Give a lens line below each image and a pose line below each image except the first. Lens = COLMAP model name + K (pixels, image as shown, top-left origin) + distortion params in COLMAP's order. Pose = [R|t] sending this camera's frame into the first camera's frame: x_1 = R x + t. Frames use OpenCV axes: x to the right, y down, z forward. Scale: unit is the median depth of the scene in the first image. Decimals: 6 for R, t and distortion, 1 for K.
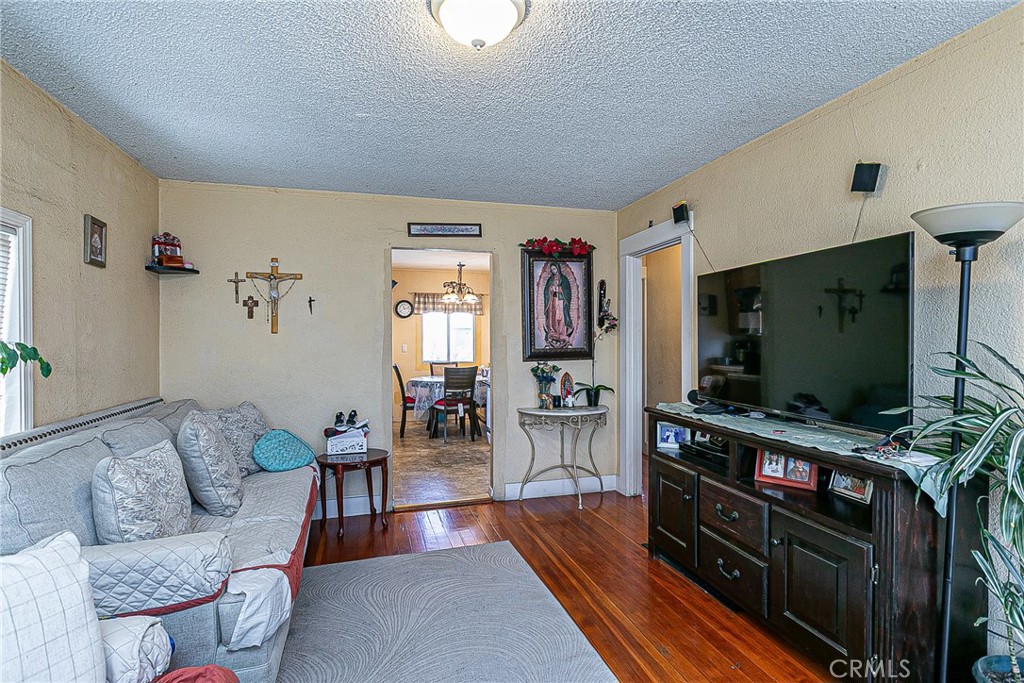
lens RADIAL K [[502.2, 0, 507.8], [0, 502.2, 341.1], [0, 0, 1]] dist [-0.001649, 0.000294]
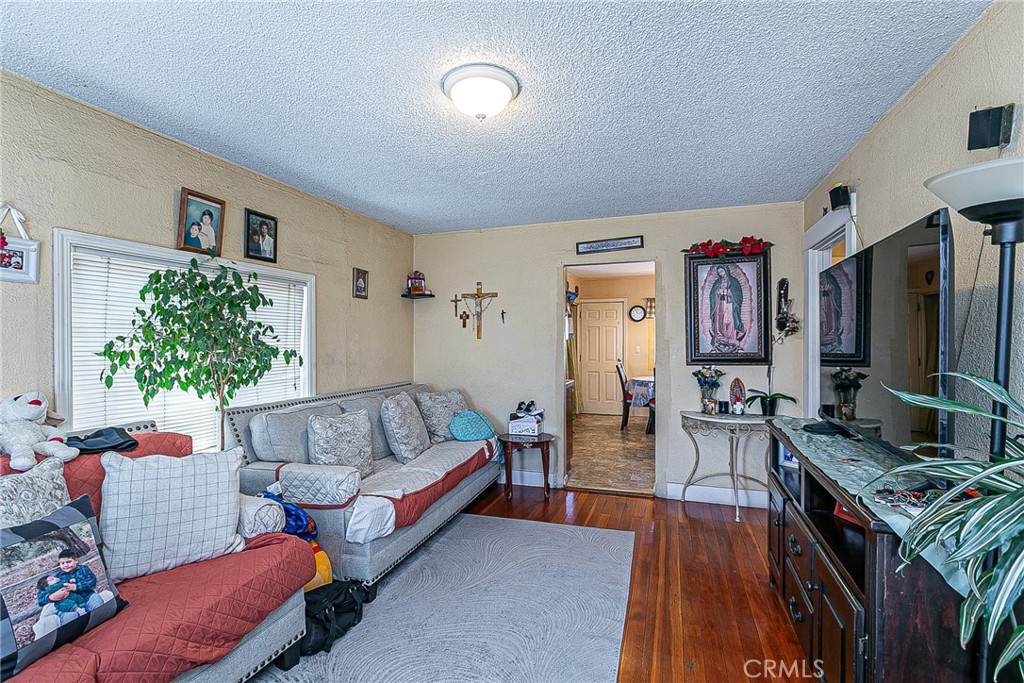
lens RADIAL K [[464.5, 0, 514.9], [0, 464.5, 342.7], [0, 0, 1]] dist [-0.003028, 0.000548]
pose [[0.825057, 0.003118, -0.565041, 0.270937], [-0.000680, 0.999990, 0.004526, -0.008901], [0.565049, -0.003350, 0.825050, 0.030415]]
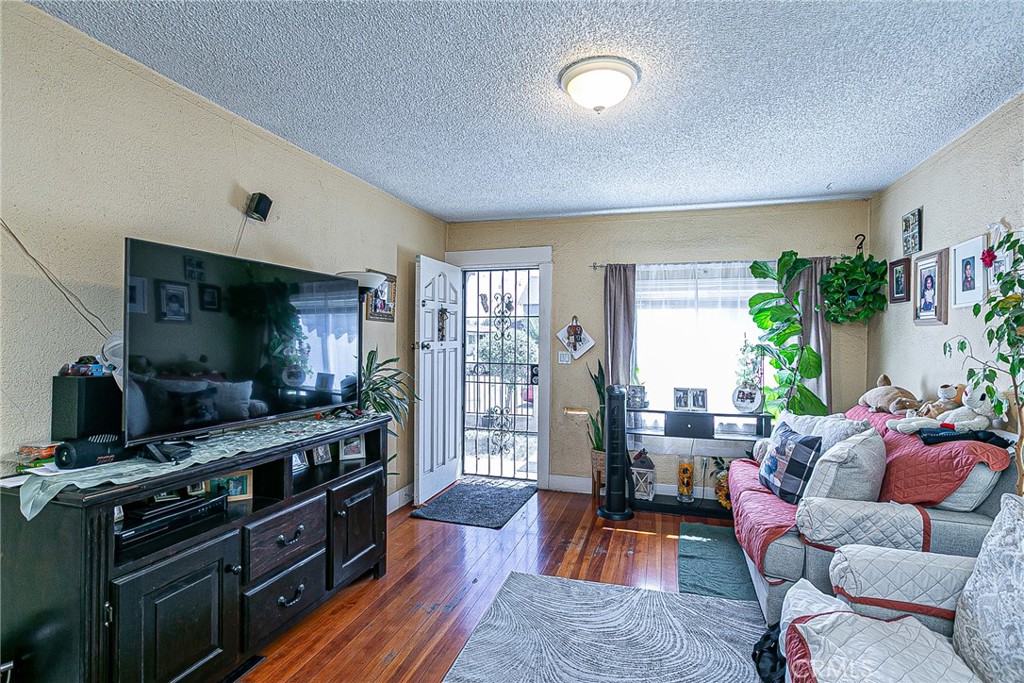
lens RADIAL K [[502.2, 0, 507.8], [0, 502.2, 341.1], [0, 0, 1]] dist [-0.001649, 0.000294]
pose [[-0.839292, -0.004683, 0.543661, -0.215726], [-0.003887, 0.999989, 0.002613, -0.009608], [-0.543667, 0.000080, -0.839301, 0.858152]]
